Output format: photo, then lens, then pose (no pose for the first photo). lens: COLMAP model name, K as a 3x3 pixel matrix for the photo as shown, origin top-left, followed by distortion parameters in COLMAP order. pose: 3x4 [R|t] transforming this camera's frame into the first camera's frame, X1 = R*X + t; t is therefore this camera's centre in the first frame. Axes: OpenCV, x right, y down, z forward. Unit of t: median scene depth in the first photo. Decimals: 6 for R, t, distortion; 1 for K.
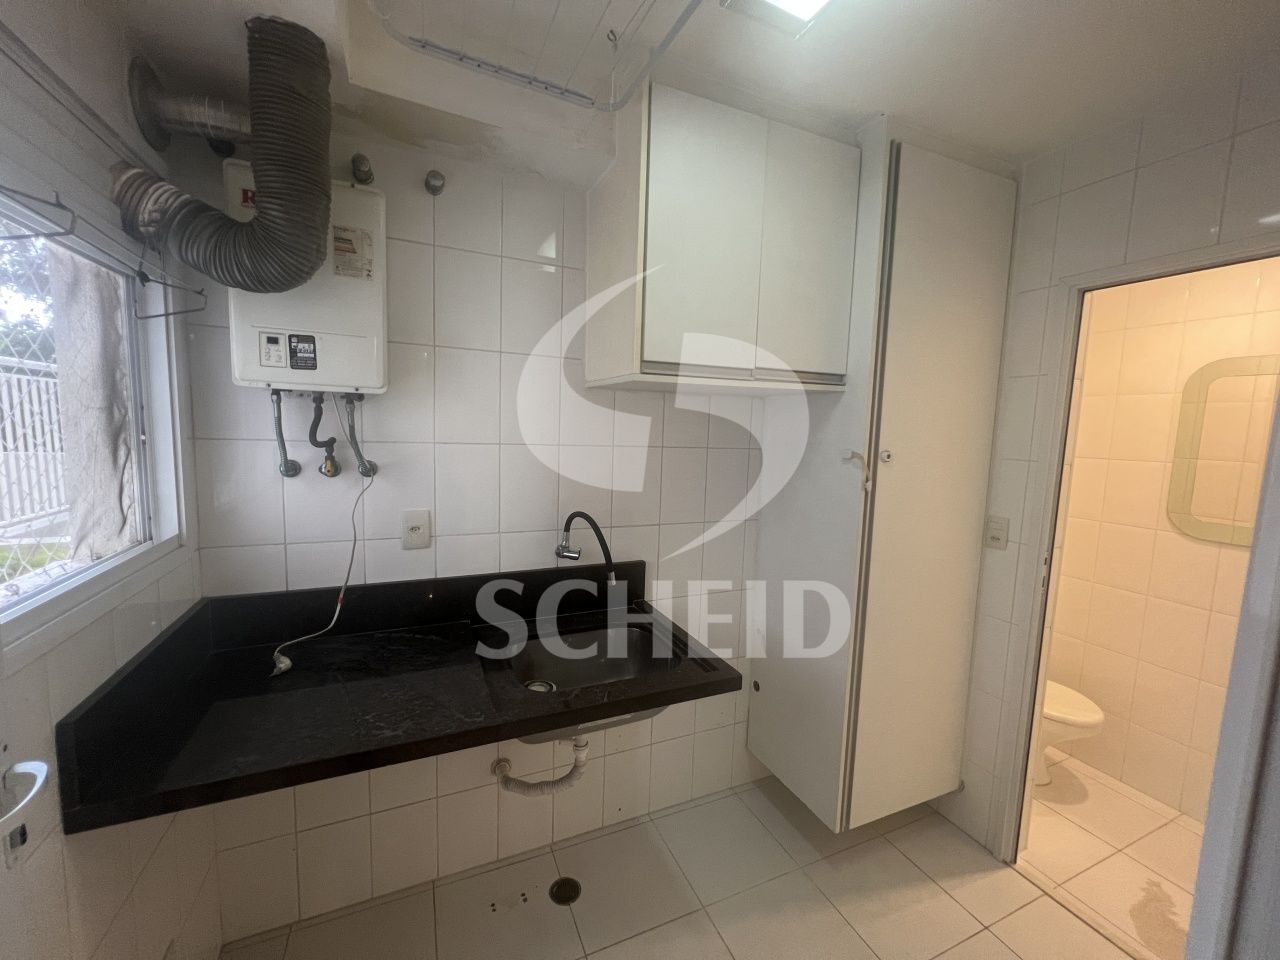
lens RADIAL K [[515.1, 0, 639.3], [0, 515.1, 481.4], [0, 0, 1]] dist [-0.003141, 0.000342]
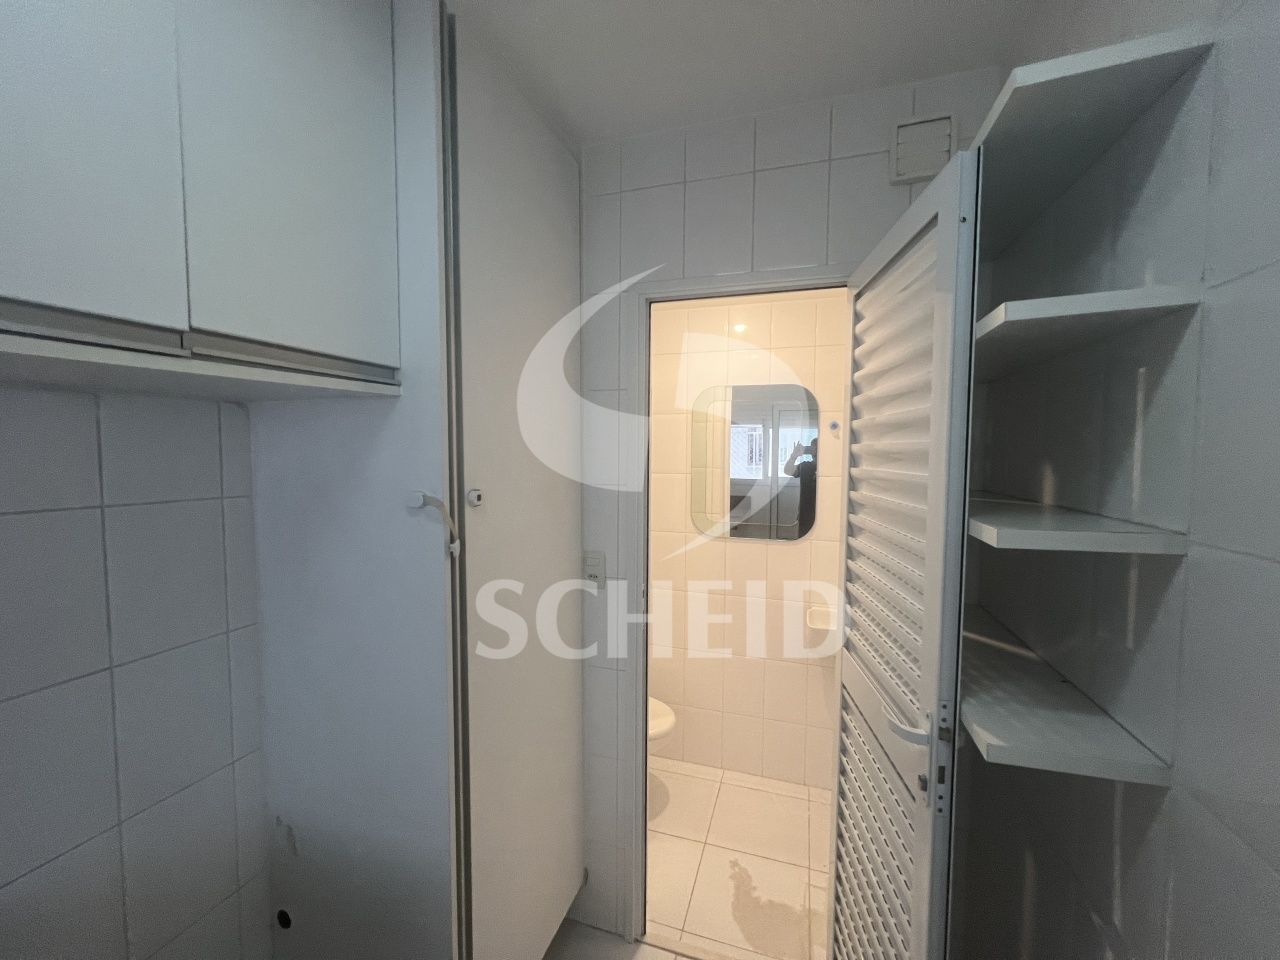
lens RADIAL K [[515.1, 0, 642.0], [0, 515.1, 479.0], [0, 0, 1]] dist [-0.003141, 0.000342]
pose [[0.667094, -0.069158, 0.741756, 0.138826], [0.094285, 0.995513, 0.008023, -0.057577], [-0.738983, 0.064584, 0.670622, 0.406023]]
